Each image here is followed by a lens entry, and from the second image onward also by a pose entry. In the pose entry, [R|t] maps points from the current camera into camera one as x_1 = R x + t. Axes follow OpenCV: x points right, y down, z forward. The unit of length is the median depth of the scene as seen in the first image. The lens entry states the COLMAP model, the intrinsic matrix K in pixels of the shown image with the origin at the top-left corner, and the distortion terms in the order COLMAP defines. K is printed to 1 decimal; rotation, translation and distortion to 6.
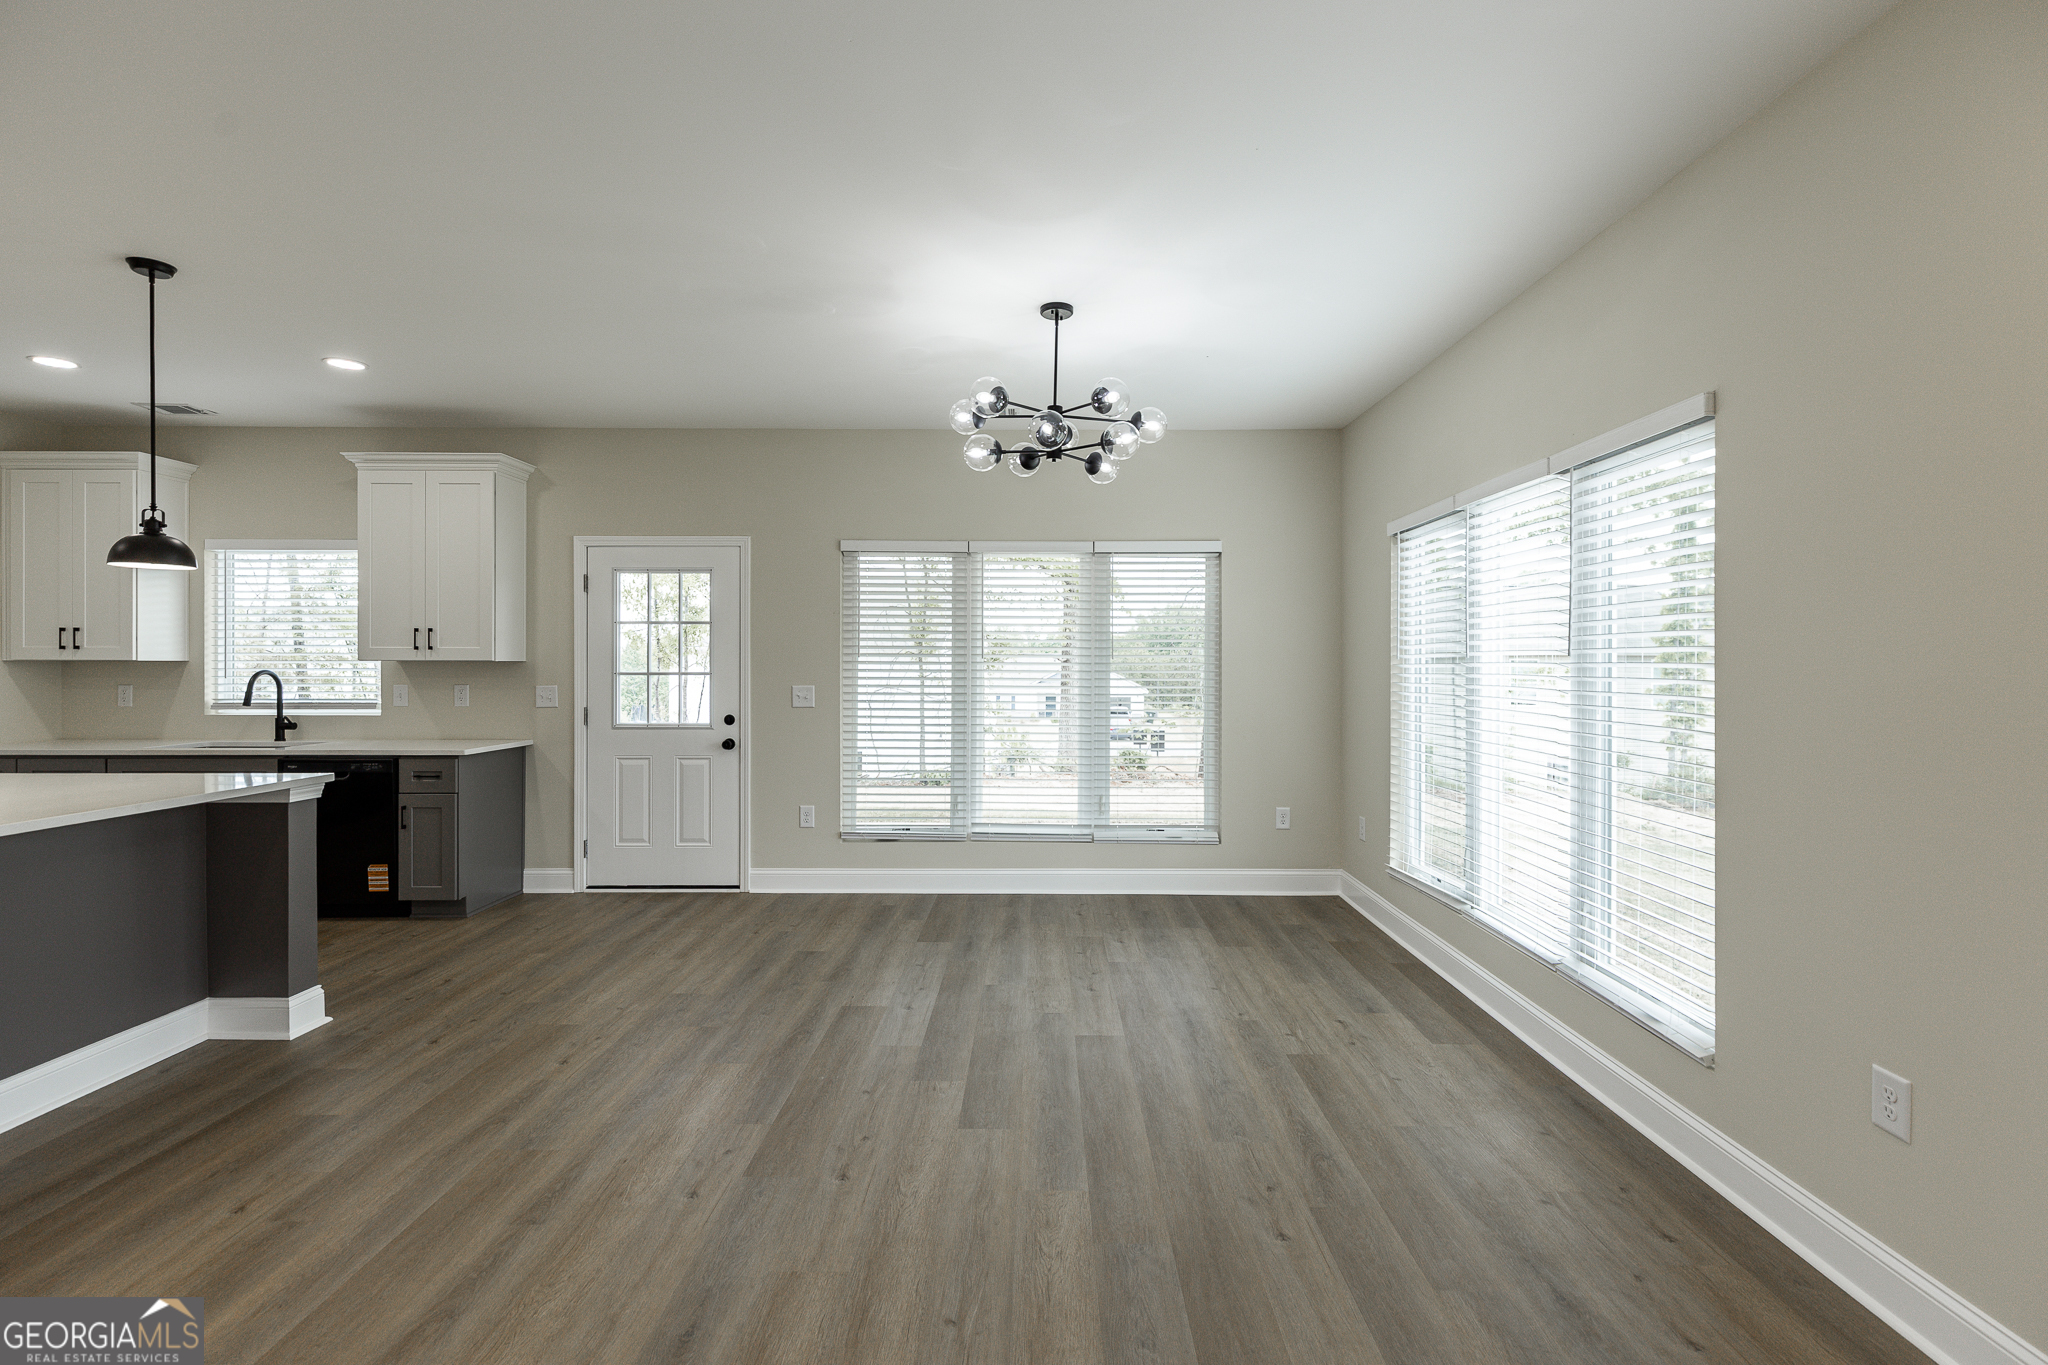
lens RADIAL K [[935.8, 0, 1055.8], [0, 935.8, 667.5], [0, 0, 1]] dist [0.002889, 0.000235]
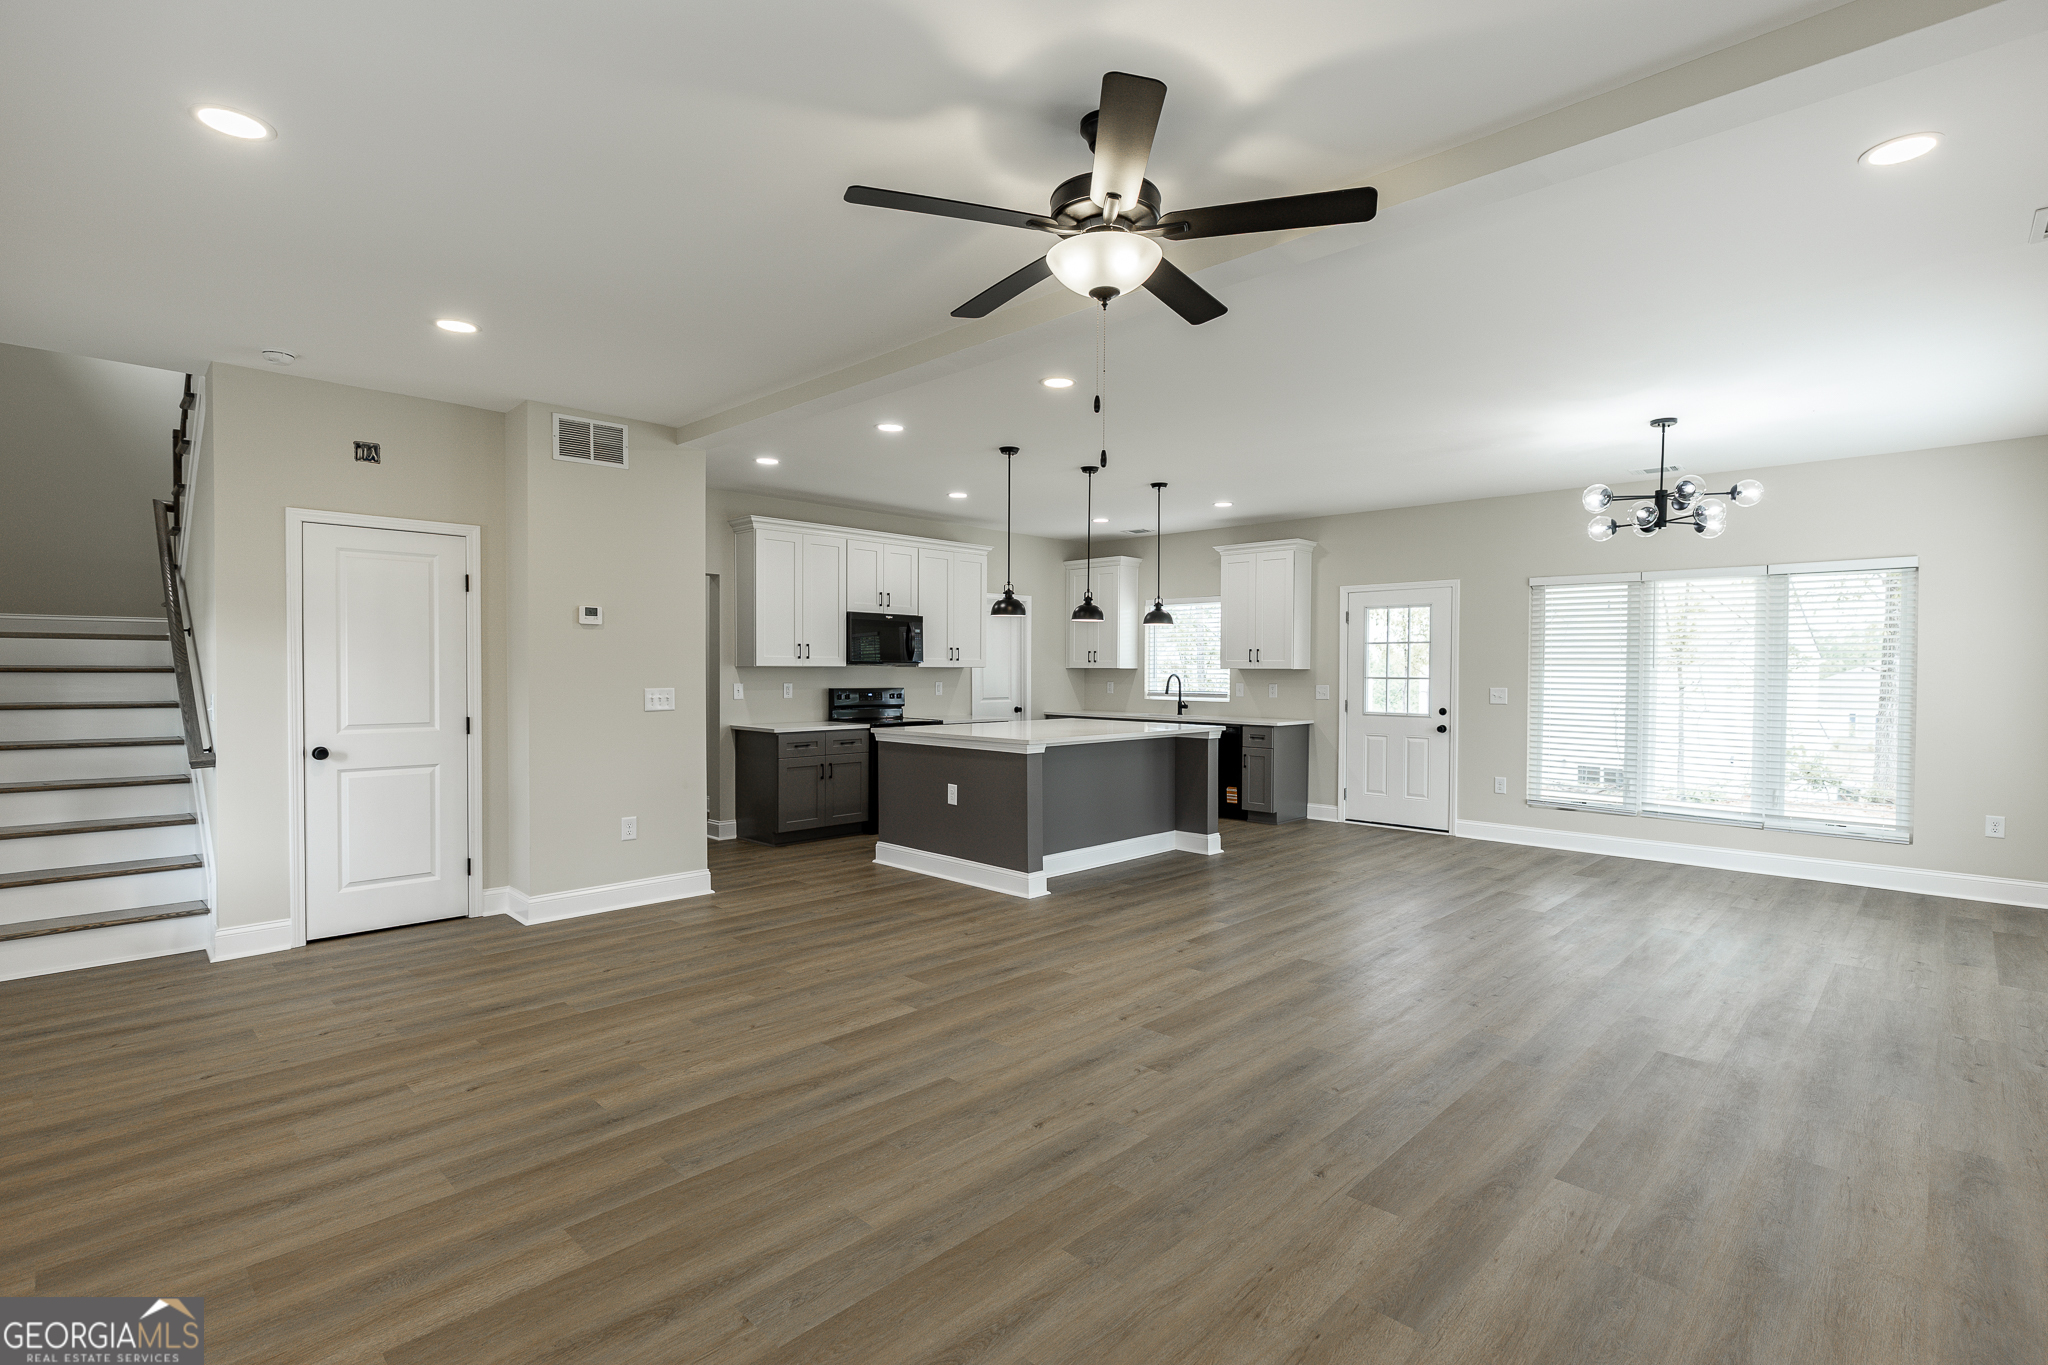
lens RADIAL K [[982.4, 0, 1024.0], [0, 982.4, 682.5], [0, 0, 1]] dist [0.000776, 0.000212]
pose [[0.710883, 0.011938, -0.703209, 0.247478], [-0.007491, 0.999928, 0.009403, 0.003586], [0.703270, -0.001417, 0.710921, -0.501790]]
